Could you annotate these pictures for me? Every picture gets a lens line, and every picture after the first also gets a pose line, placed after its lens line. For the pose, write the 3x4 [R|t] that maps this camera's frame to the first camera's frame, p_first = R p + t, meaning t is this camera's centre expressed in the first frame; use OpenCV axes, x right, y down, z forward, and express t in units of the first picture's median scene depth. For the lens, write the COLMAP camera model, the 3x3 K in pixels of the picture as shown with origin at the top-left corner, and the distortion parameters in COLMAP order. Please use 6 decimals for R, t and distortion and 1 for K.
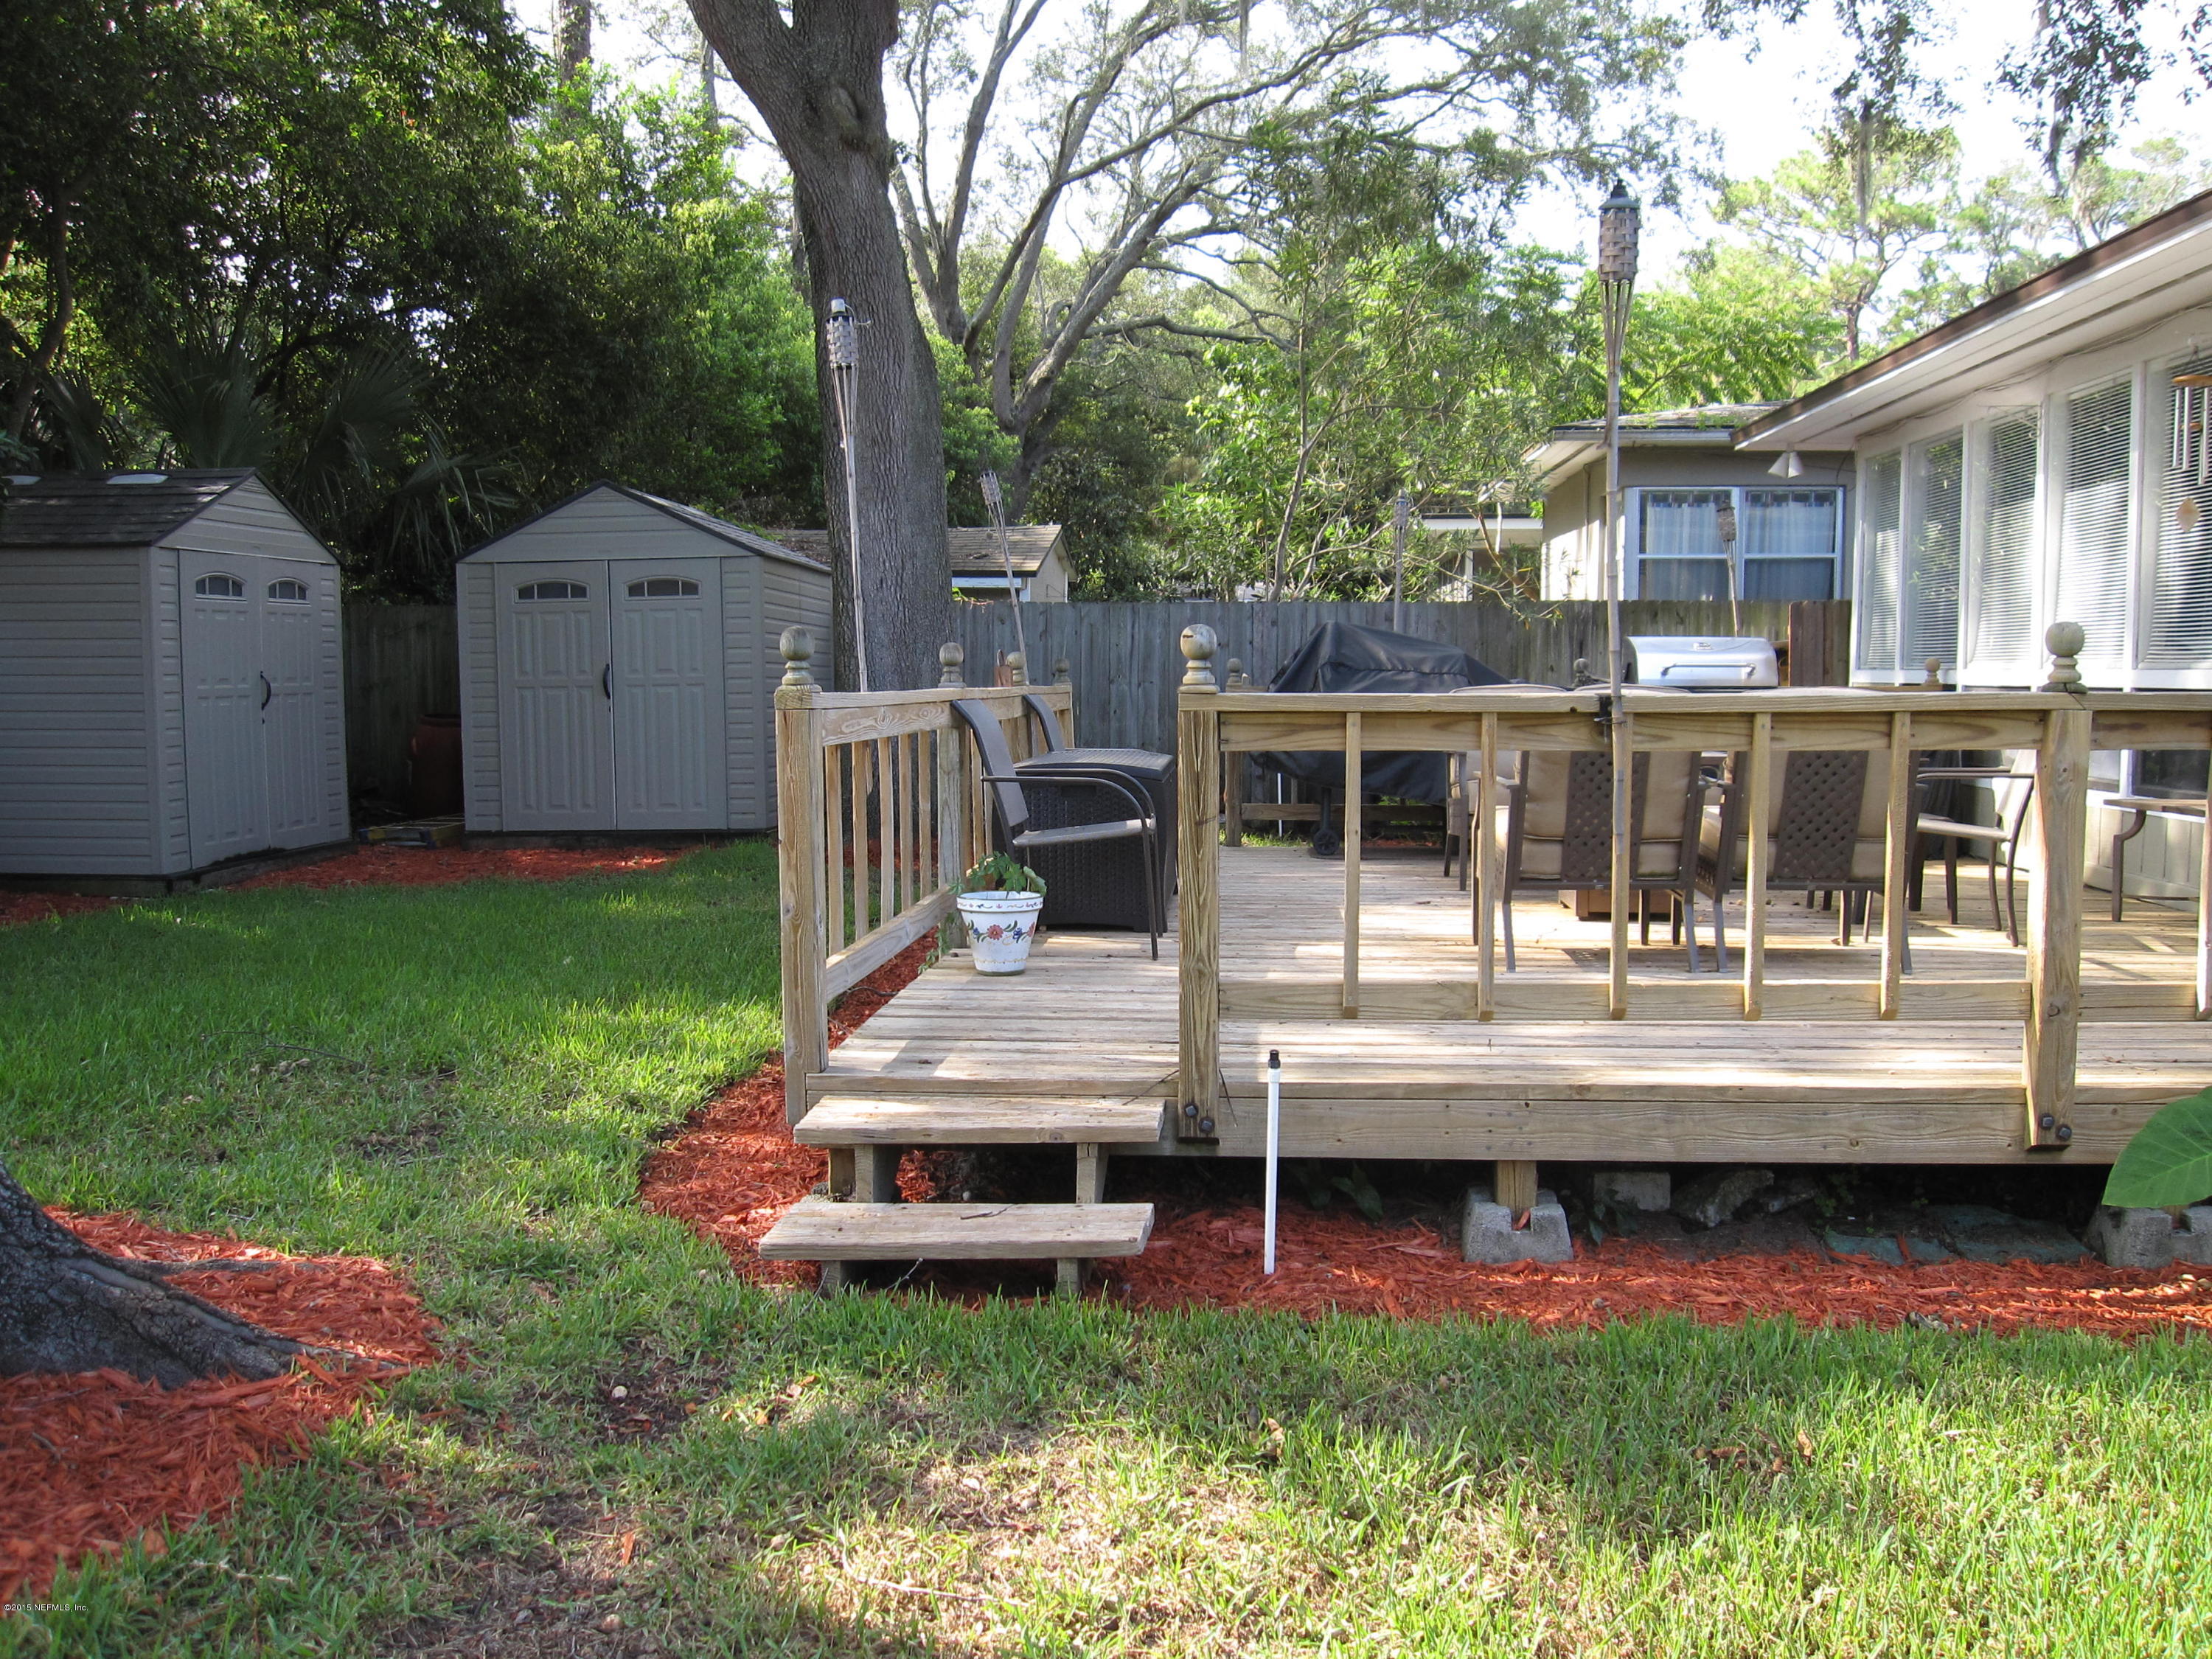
lens RADIAL K [[1841.6, 0, 1116.9], [0, 1841.6, 828.5], [0, 0, 1]] dist [-0.069676, 0.033201]
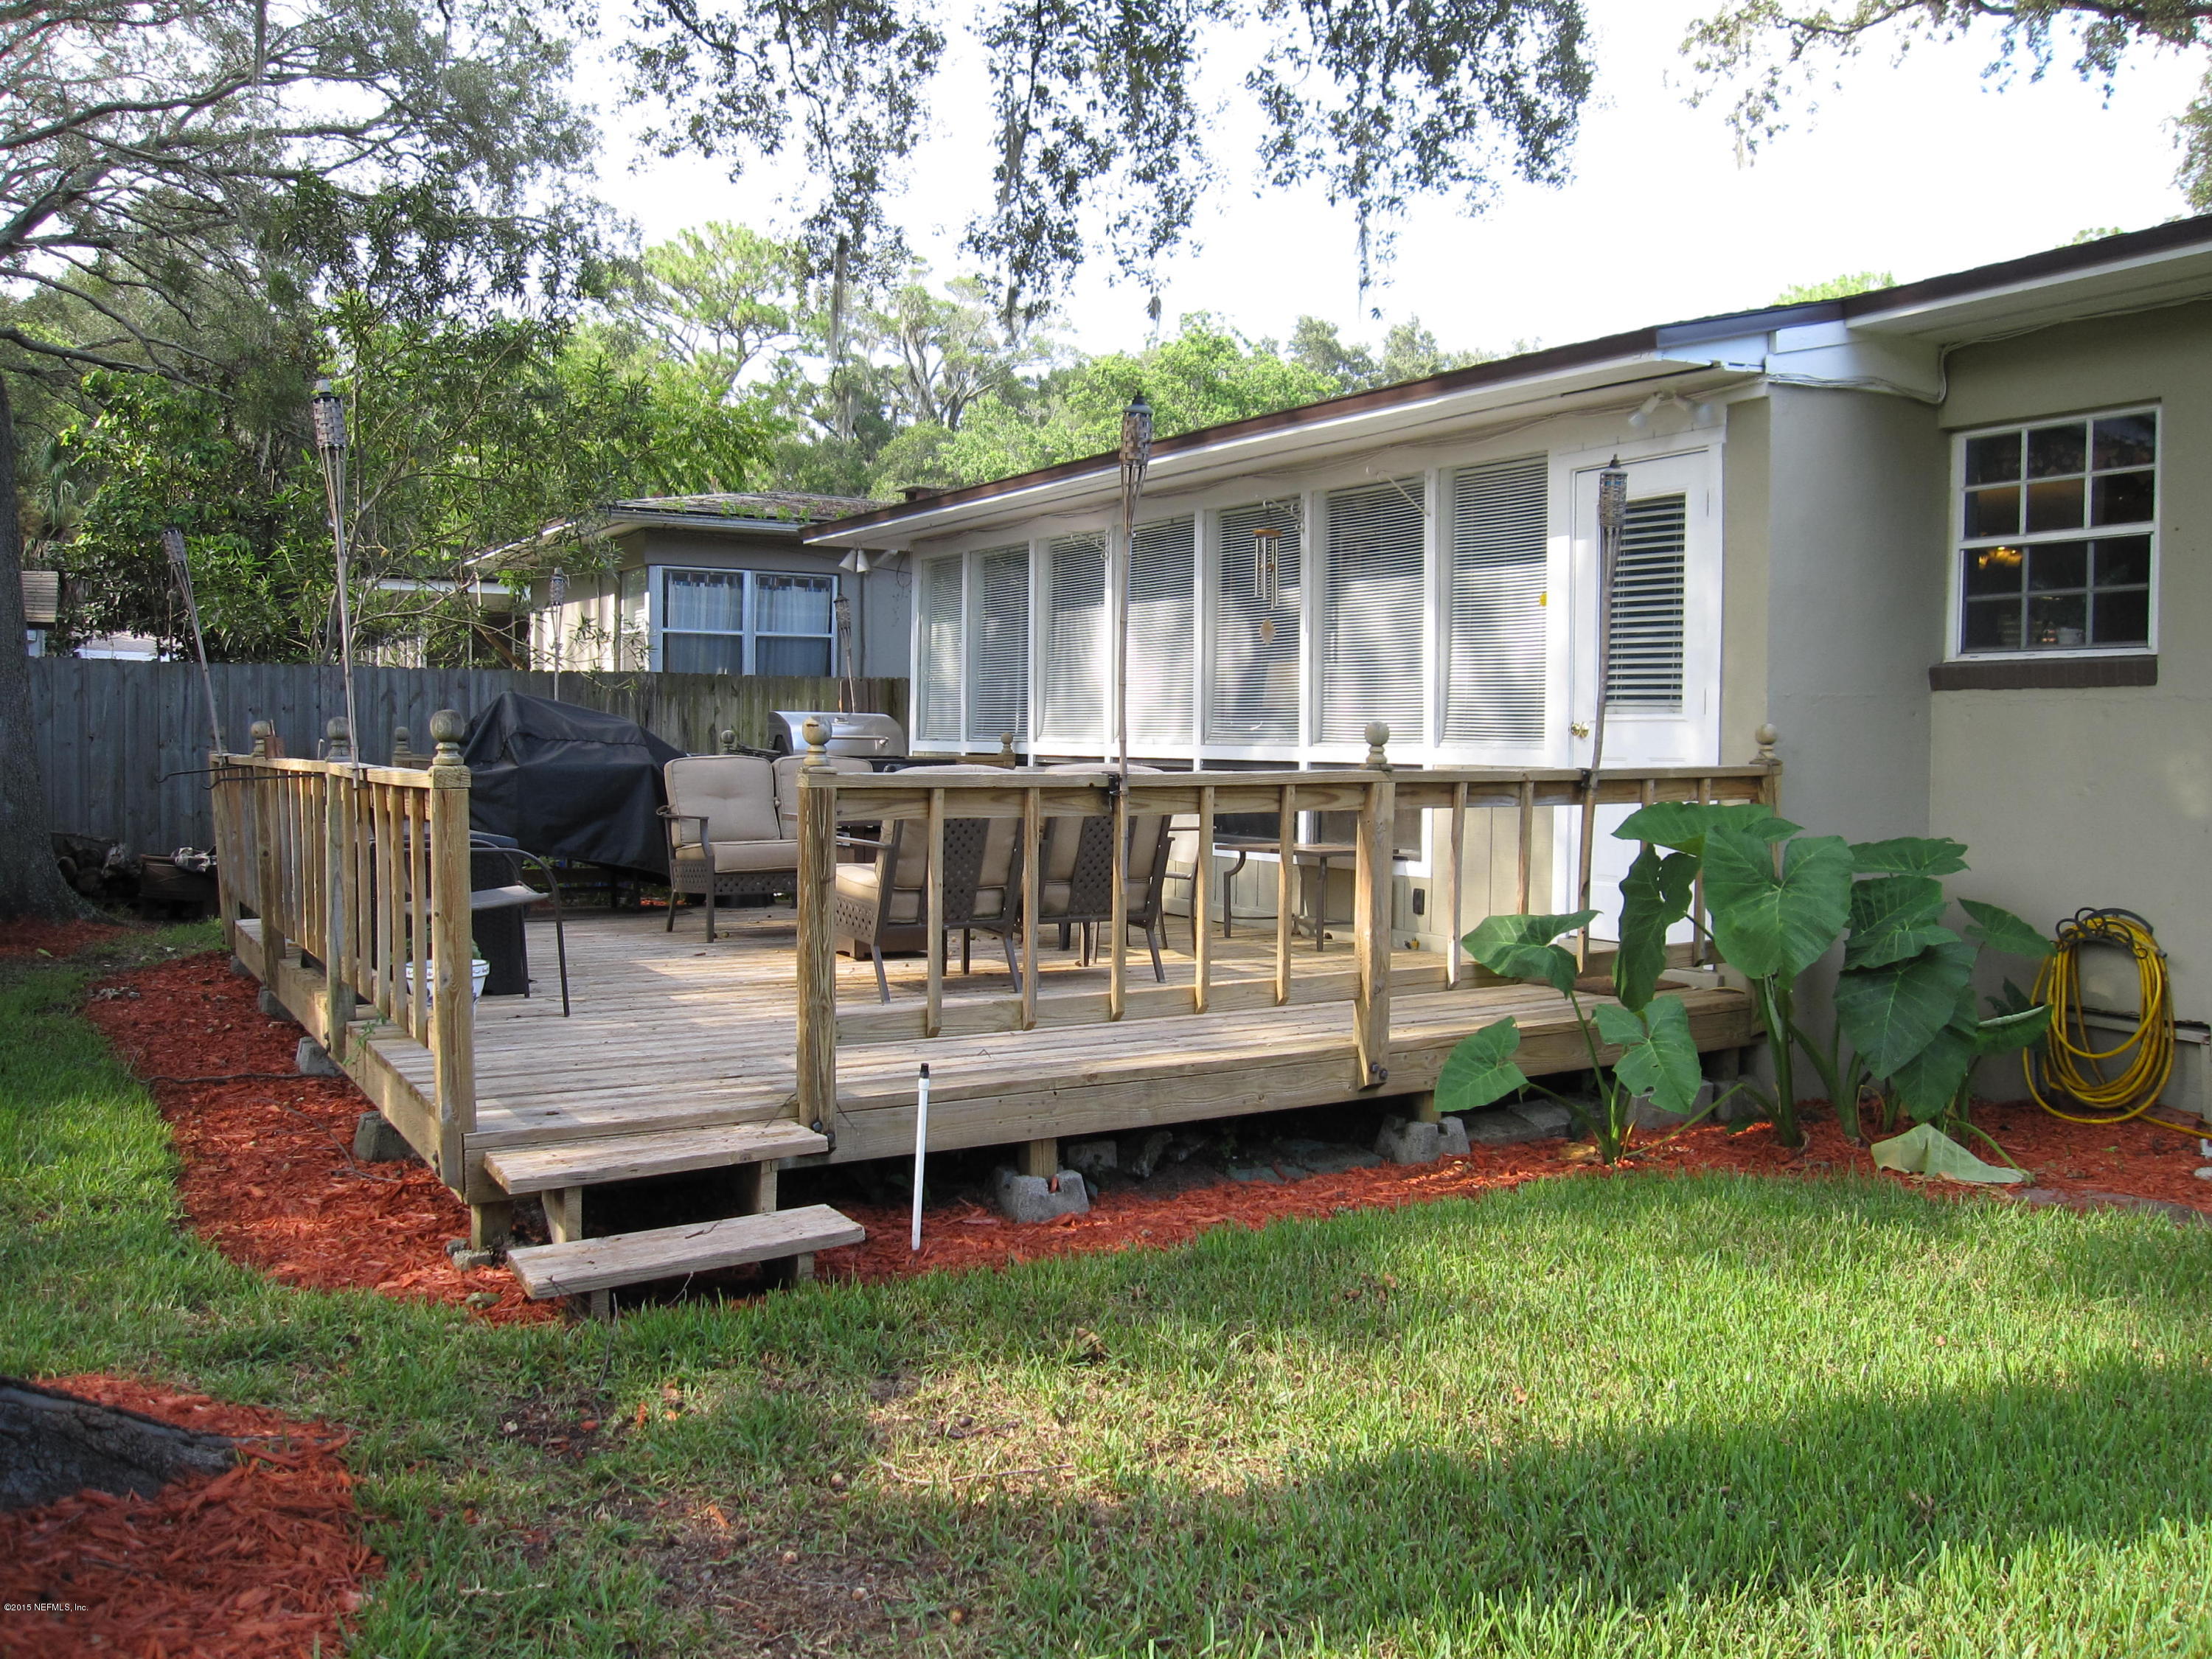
lens RADIAL K [[1841.6, 0, 1120.9], [0, 1841.6, 828.9], [0, 0, 1]] dist [-0.069676, 0.033201]
pose [[0.810332, -0.018674, 0.585674, -0.168374], [0.037223, 0.999114, -0.019644, -0.002321], [-0.584788, 0.037719, 0.810309, -0.025402]]
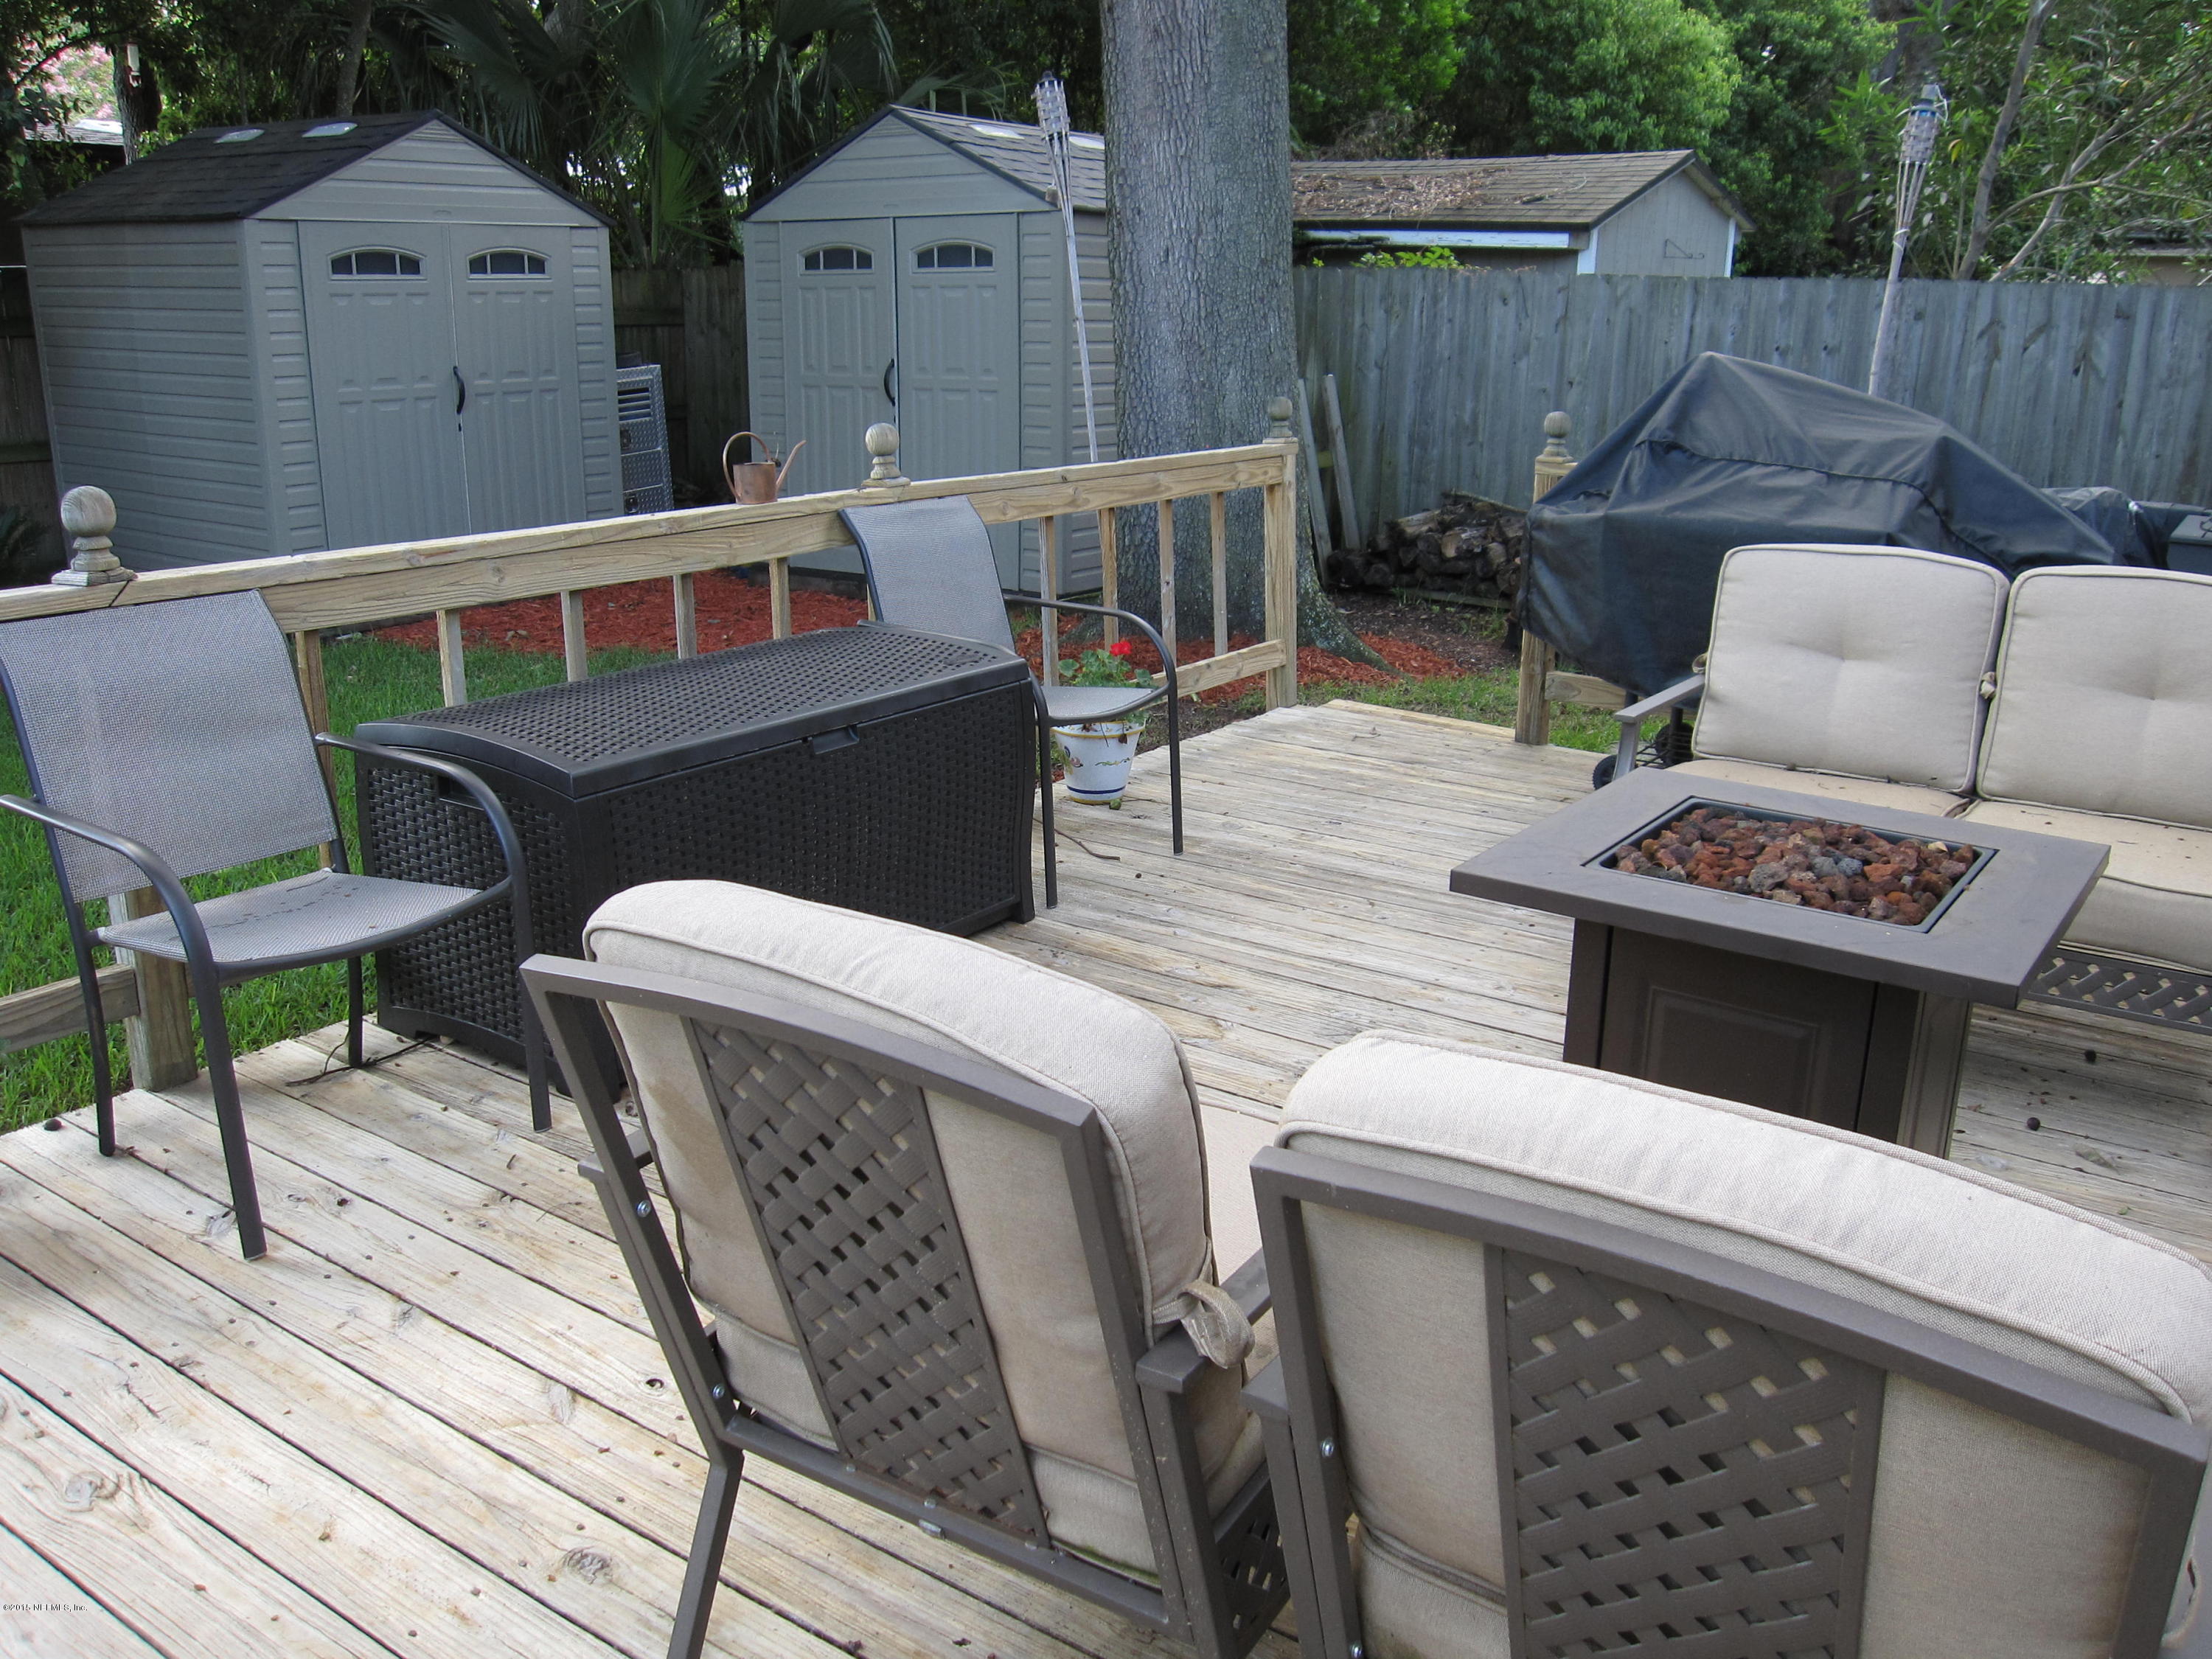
lens RADIAL K [[1841.6, 0, 1114.0], [0, 1841.6, 829.0], [0, 0, 1]] dist [-0.069676, 0.033201]
pose [[0.862293, 0.154619, -0.482227, 0.198077], [-0.056836, 0.975780, 0.211240, -0.065838], [0.503210, -0.154743, 0.850197, 0.372823]]
